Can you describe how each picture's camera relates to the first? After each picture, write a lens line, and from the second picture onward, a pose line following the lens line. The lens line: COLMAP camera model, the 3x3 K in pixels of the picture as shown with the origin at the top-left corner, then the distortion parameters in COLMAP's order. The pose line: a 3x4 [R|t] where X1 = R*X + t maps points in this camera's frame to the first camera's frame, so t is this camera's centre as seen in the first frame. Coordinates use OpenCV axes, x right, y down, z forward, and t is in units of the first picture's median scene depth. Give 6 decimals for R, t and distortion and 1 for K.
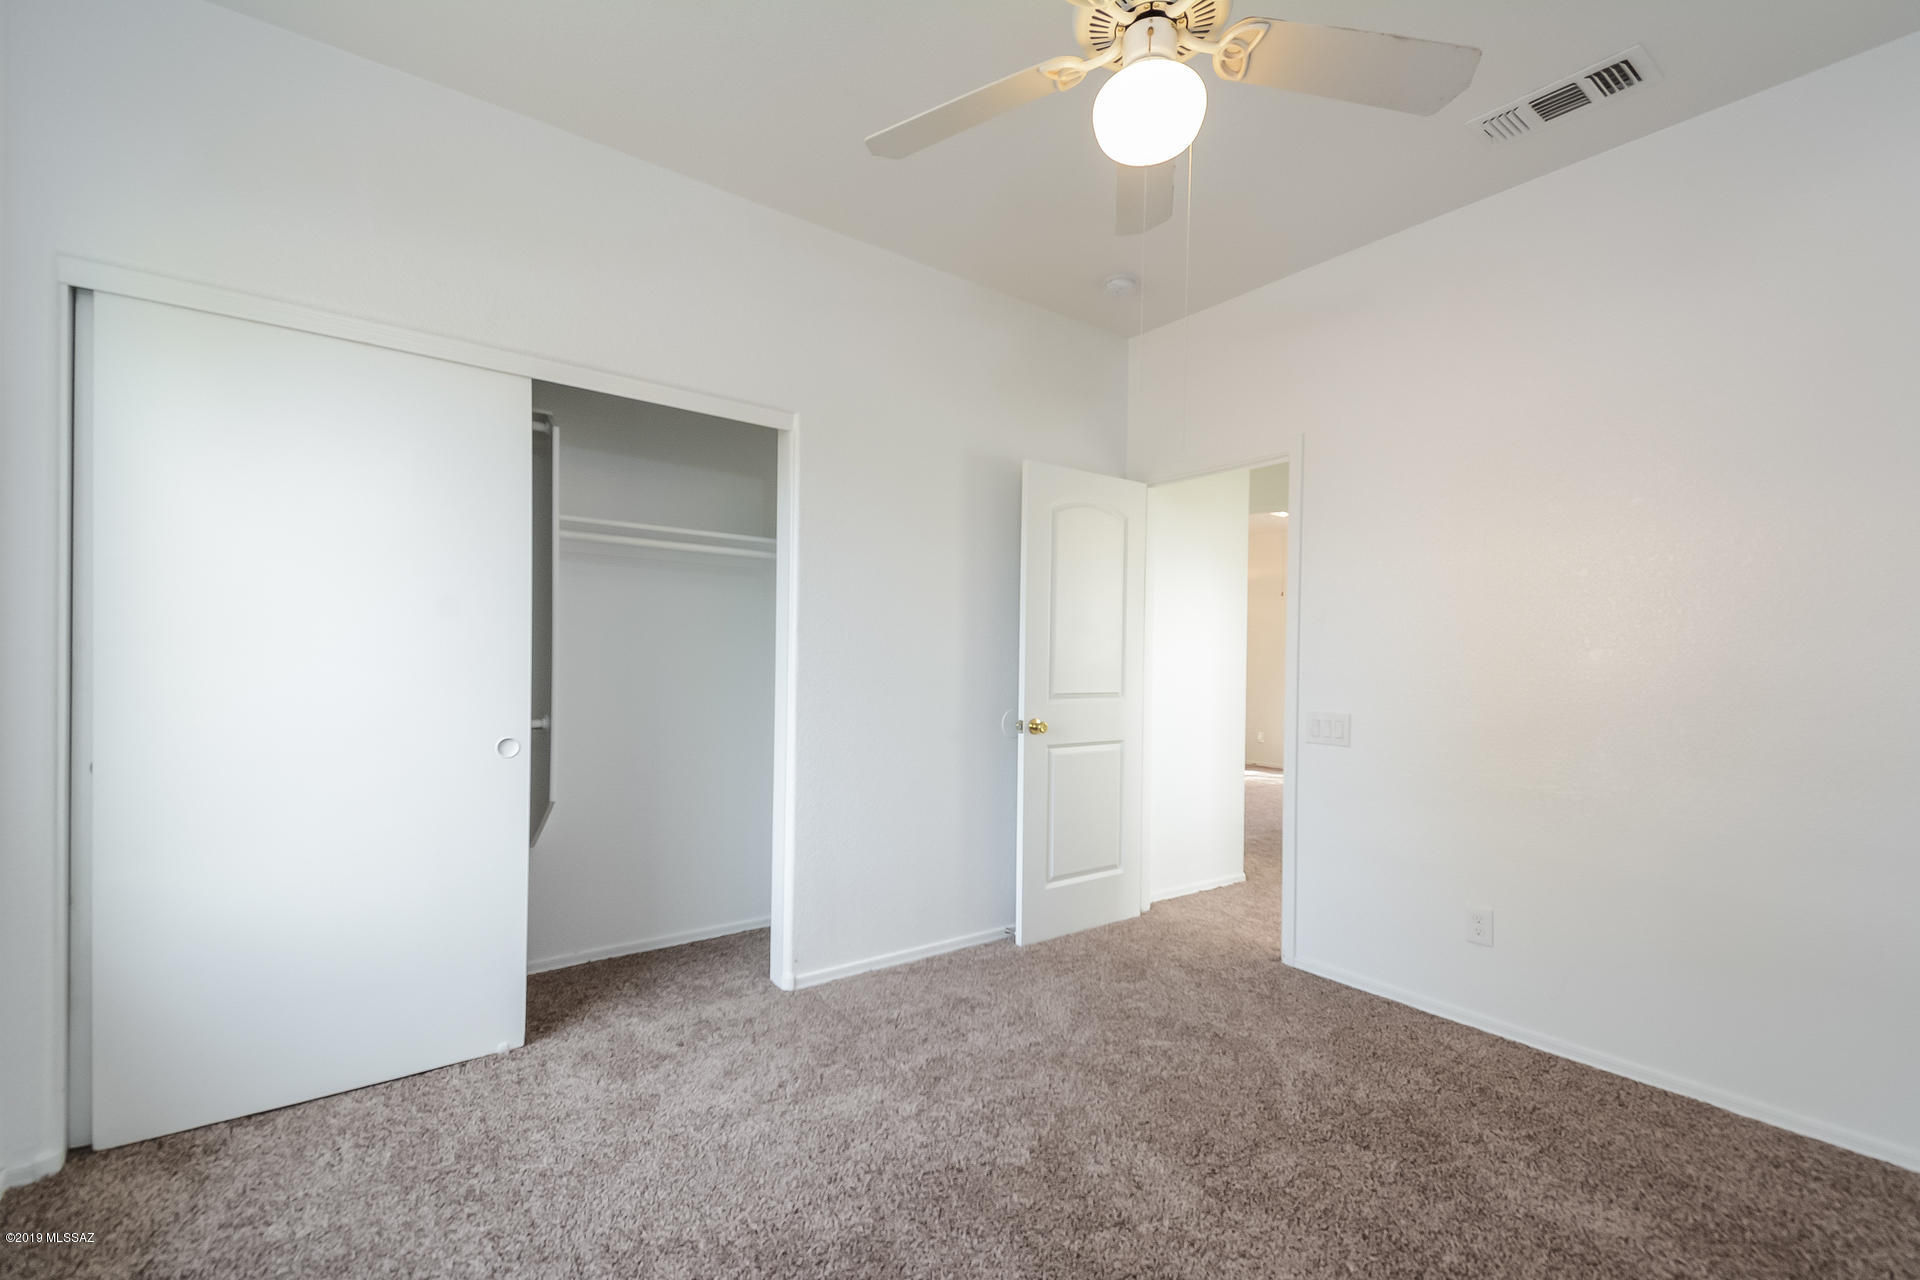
lens RADIAL K [[846.1, 0, 942.6], [0, 846.1, 671.0], [0, 0, 1]] dist [0.051593, -0.023920]
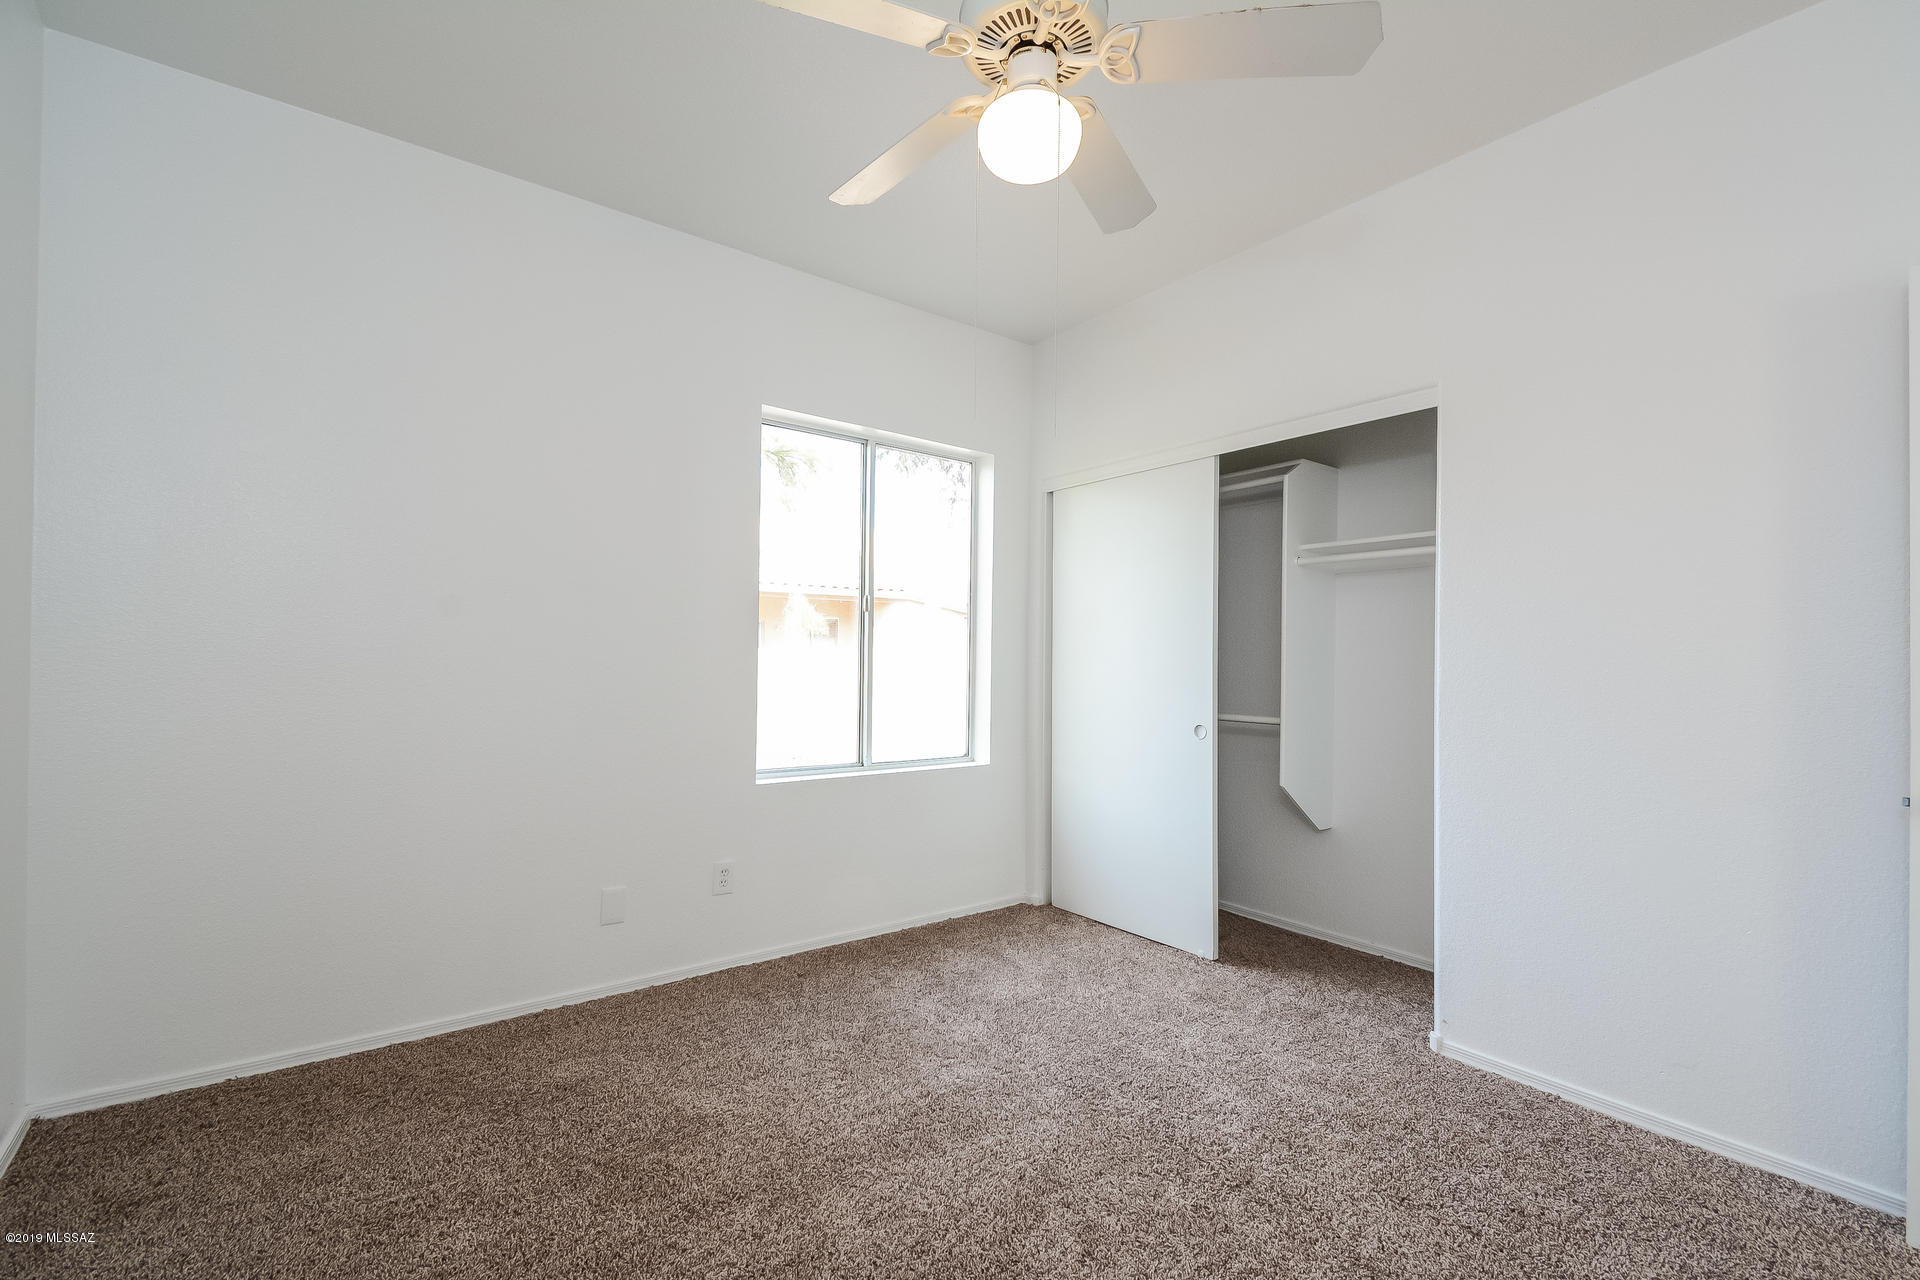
lens RADIAL K [[846.1, 0, 942.6], [0, 846.1, 671.0], [0, 0, 1]] dist [0.051593, -0.023920]
pose [[-0.003385, 0.005836, -0.999977, 0.766019], [-0.023896, 0.999697, 0.005916, -0.004981], [0.999709, 0.023916, -0.003244, 0.542163]]
